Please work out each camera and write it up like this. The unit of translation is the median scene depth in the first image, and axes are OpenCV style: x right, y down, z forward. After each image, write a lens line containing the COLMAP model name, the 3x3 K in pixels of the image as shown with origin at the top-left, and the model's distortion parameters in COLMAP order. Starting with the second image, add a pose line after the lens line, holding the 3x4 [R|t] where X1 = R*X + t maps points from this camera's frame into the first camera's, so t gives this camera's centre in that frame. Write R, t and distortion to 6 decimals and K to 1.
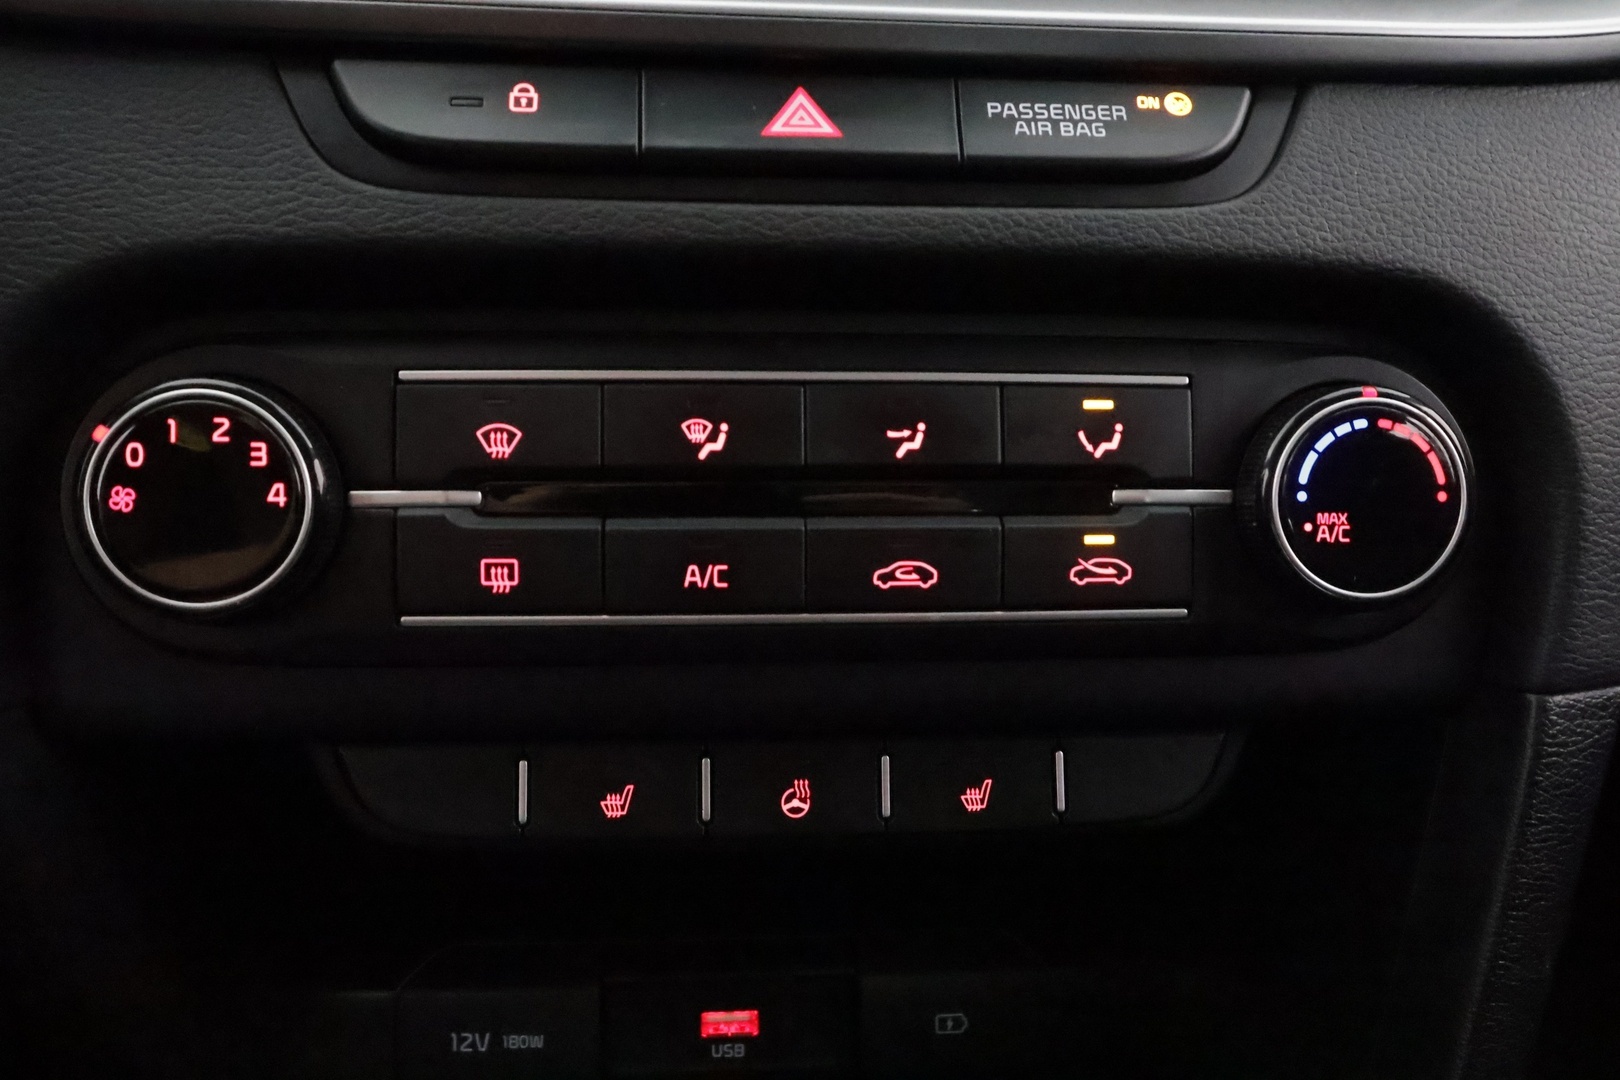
lens RADIAL K [[1269.2, 0, 810.0], [0, 1269.2, 540.0], [0, 0, 1]] dist [0.010372, 0.006863]
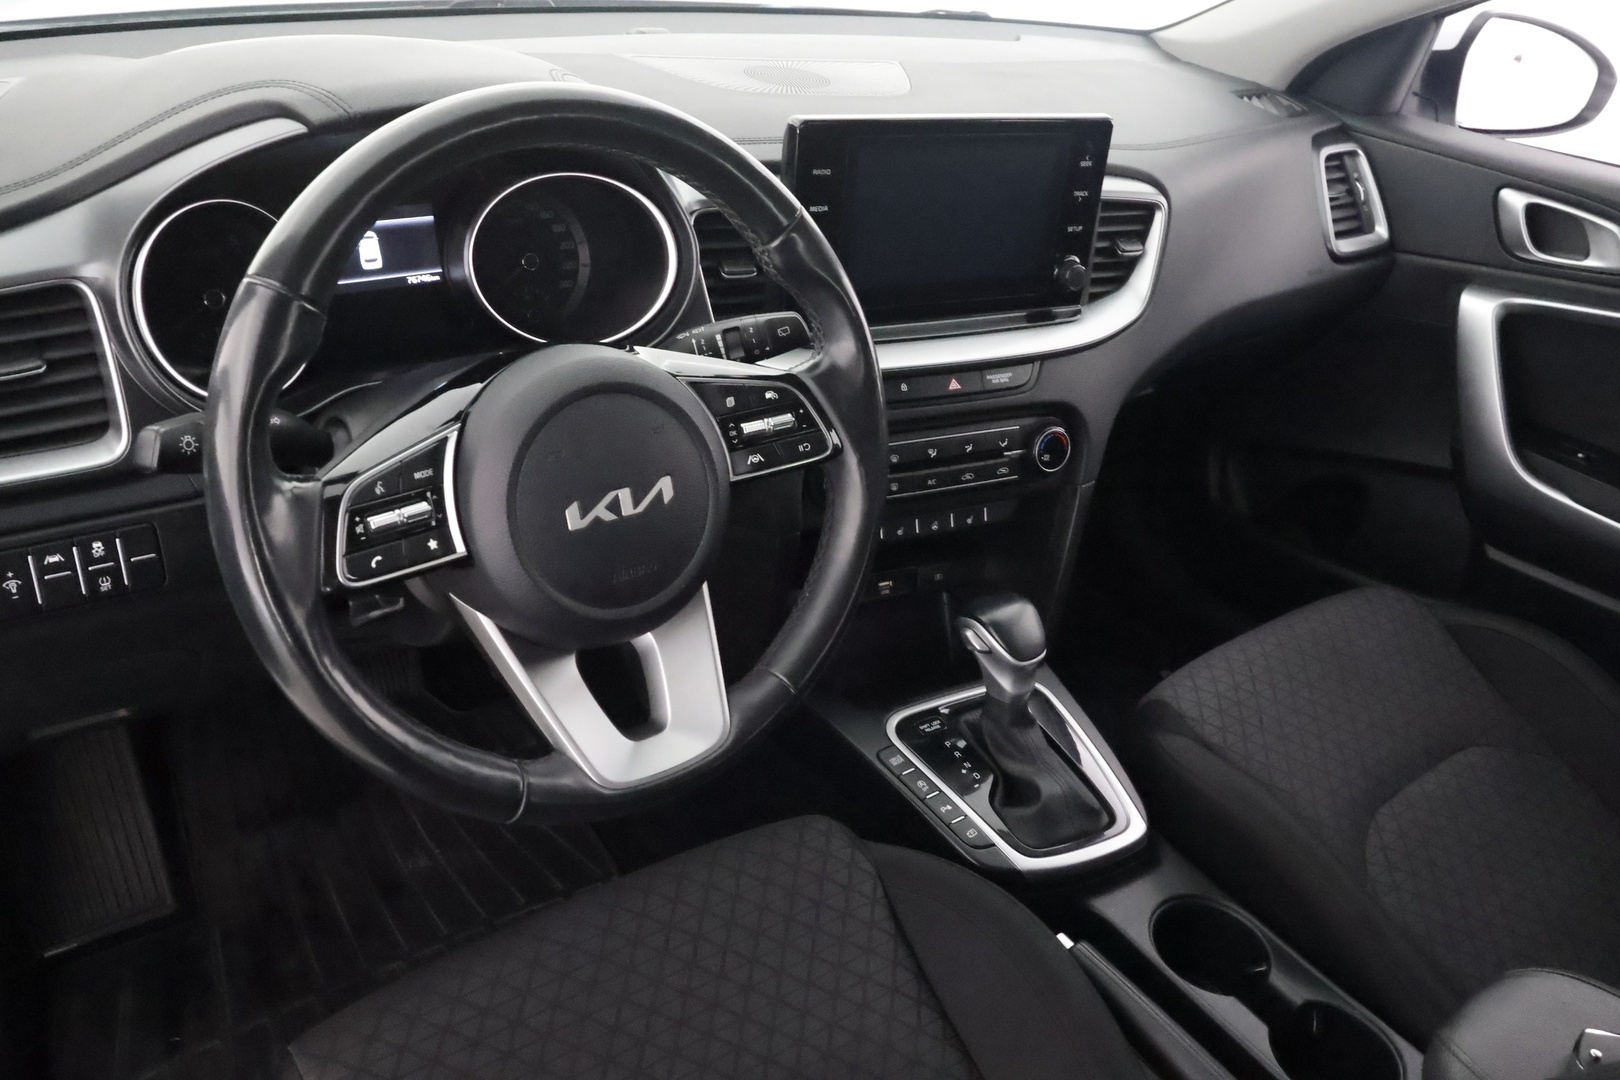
lens RADIAL K [[1269.2, 0, 810.0], [0, 1269.2, 540.0], [0, 0, 1]] dist [0.010372, 0.006863]
pose [[0.917605, -0.123881, 0.377697, -2.239081], [0.022066, 0.964606, 0.262771, -0.982022], [-0.396881, -0.232786, 0.887860, -2.946698]]
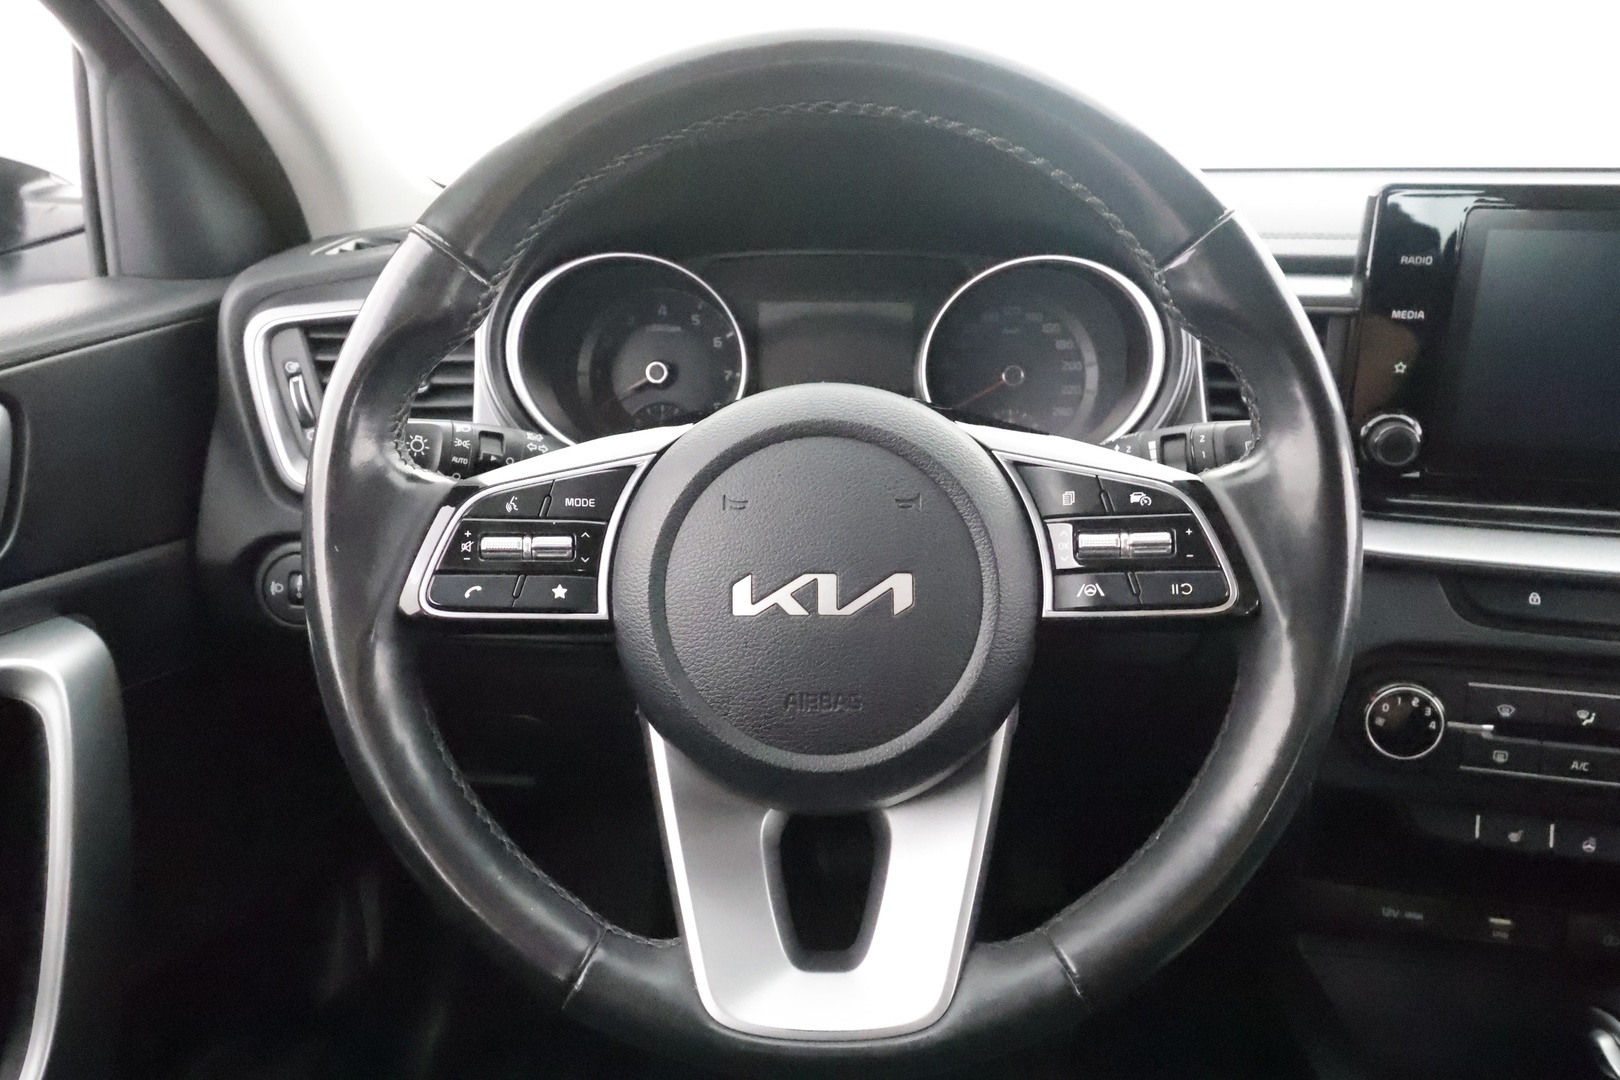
lens RADIAL K [[1134.0, 0, 810.0], [0, 1134.0, 540.0], [0, 0, 1]] dist [-0.002752, 0.003055]
pose [[0.957680, 0.083658, -0.275409, -1.051098], [-0.070878, 0.995909, 0.056053, -0.482546], [0.278972, -0.034160, 0.959692, -1.835139]]
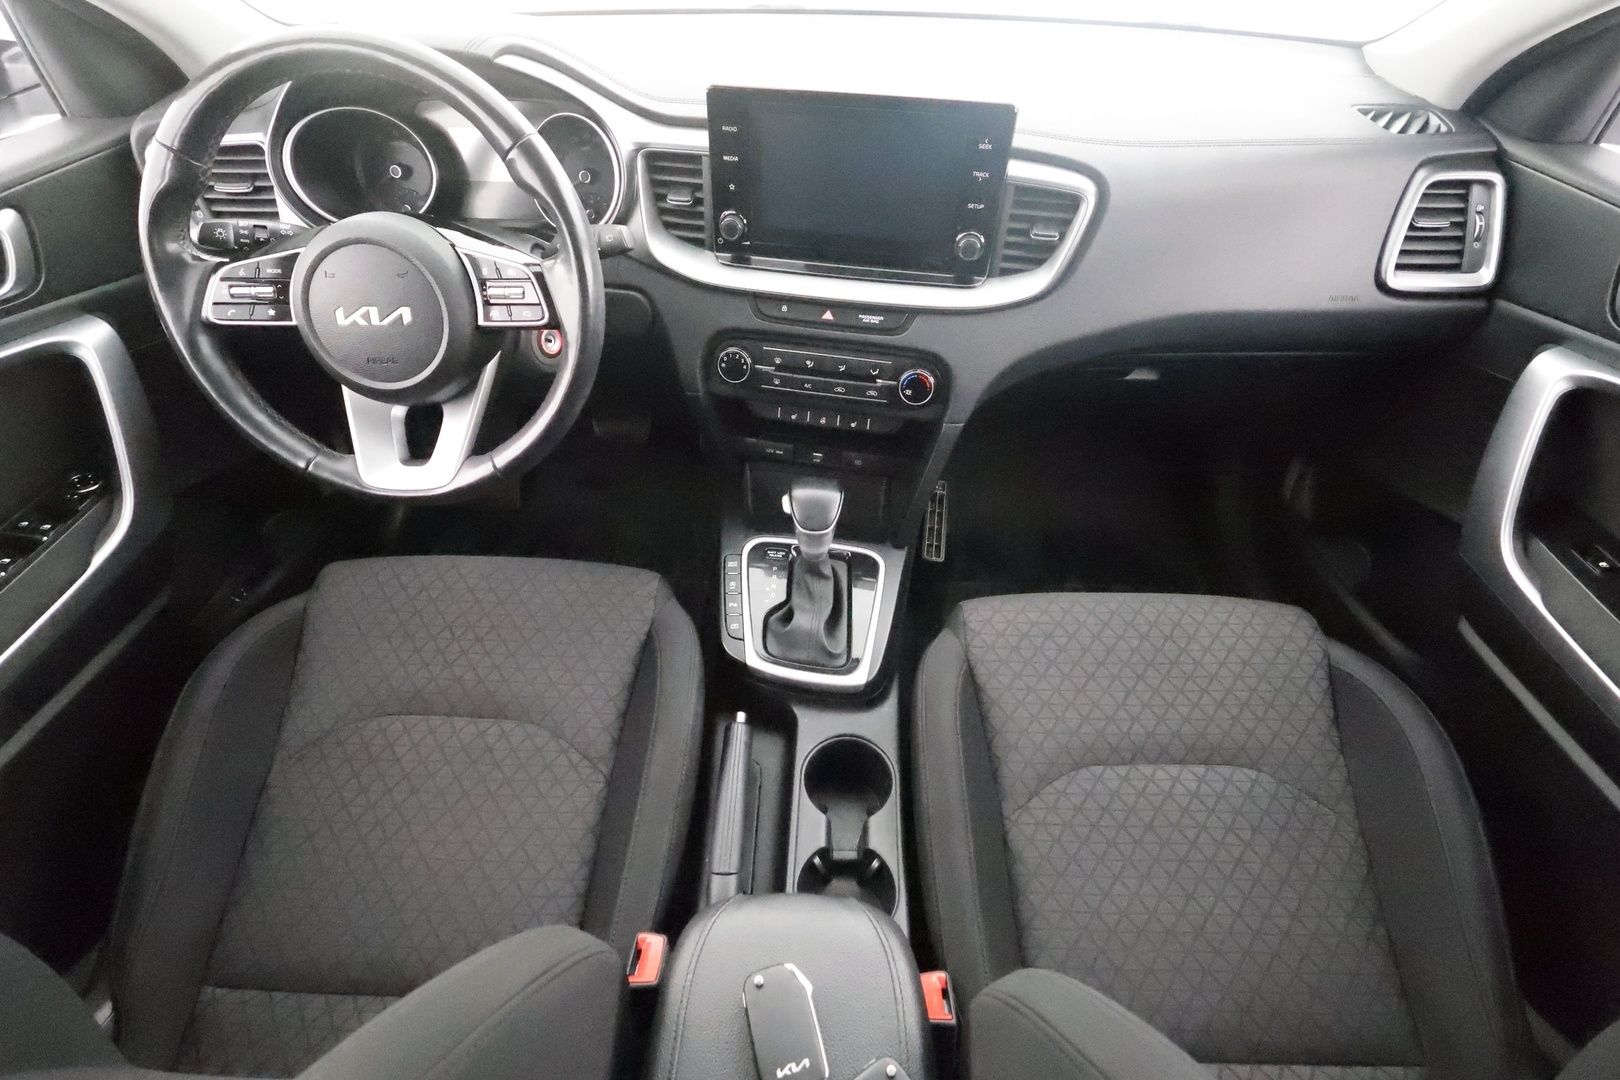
lens RADIAL K [[753.7, 0, 810.0], [0, 753.7, 540.0], [0, 0, 1]] dist [-0.000878, 0.000598]
pose [[0.963028, 0.185366, -0.195493, 0.789939], [-0.080365, 0.890278, 0.448271, -0.954420], [0.257137, -0.415987, 0.872259, -2.541941]]
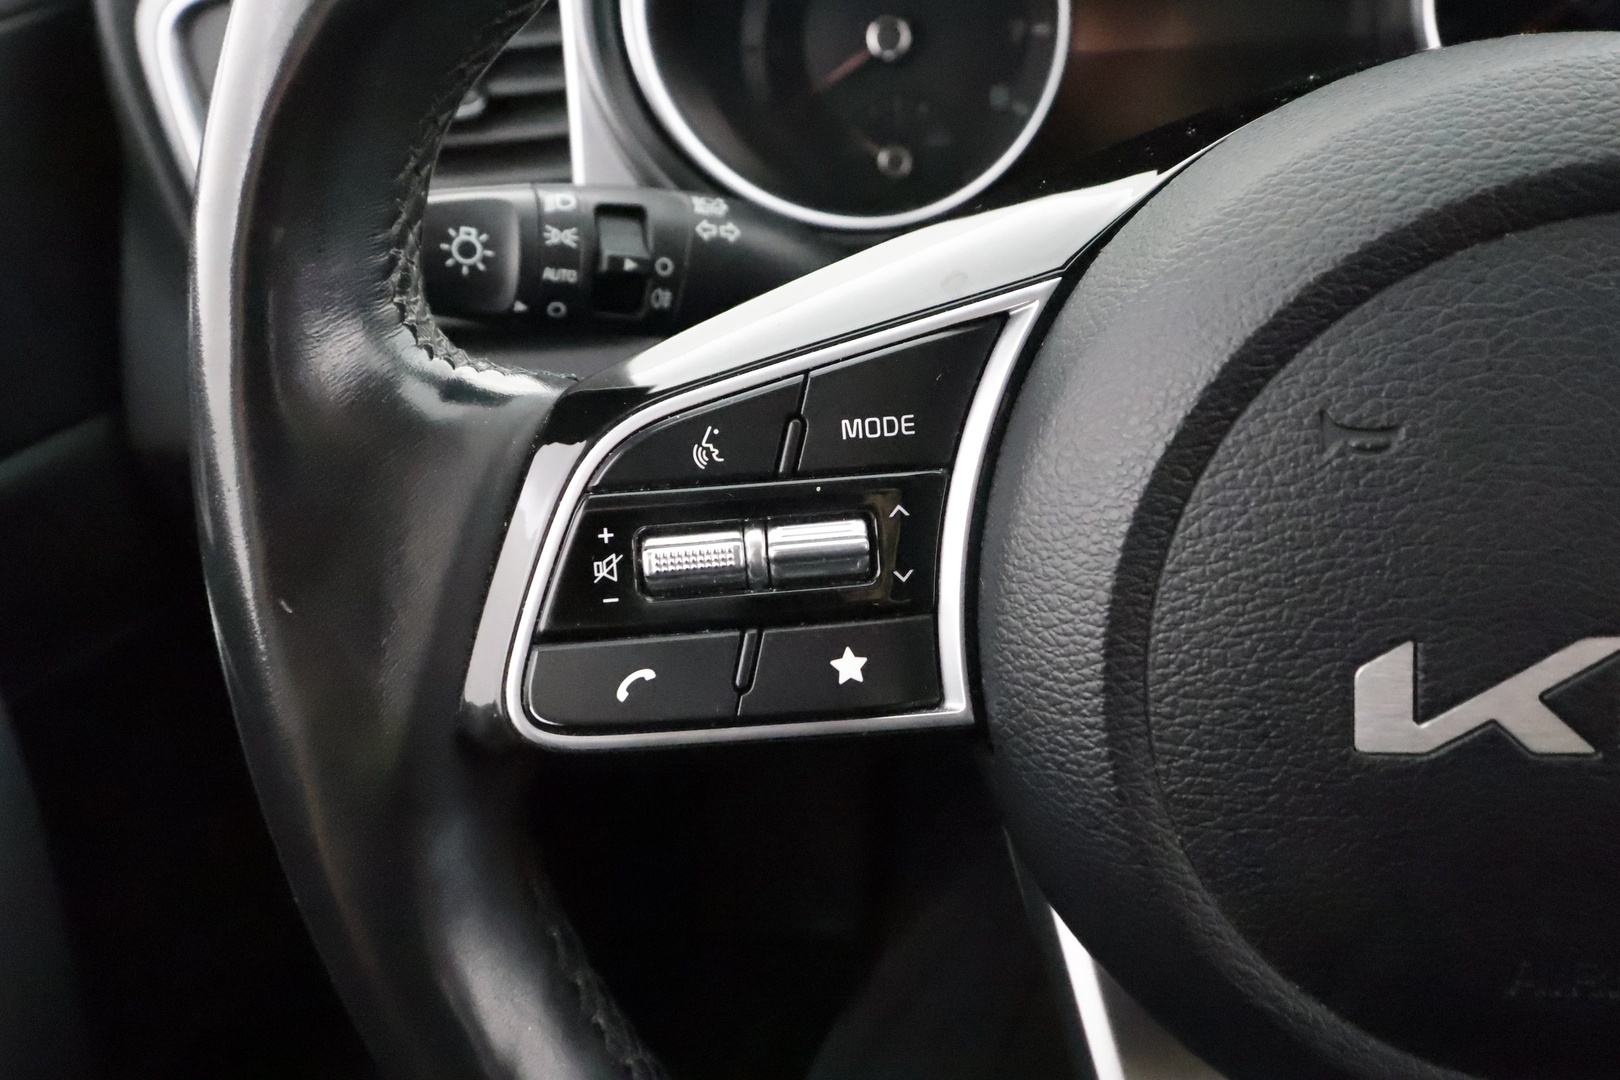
lens RADIAL K [[1394.7, 0, 810.0], [0, 1394.7, 540.0], [0, 0, 1]] dist [0.051531, -0.000017]
pose [[0.917720, 0.098381, -0.384851, -1.635388], [0.016133, 0.958814, 0.283575, -0.597122], [0.396899, -0.266451, 0.878336, -0.943778]]
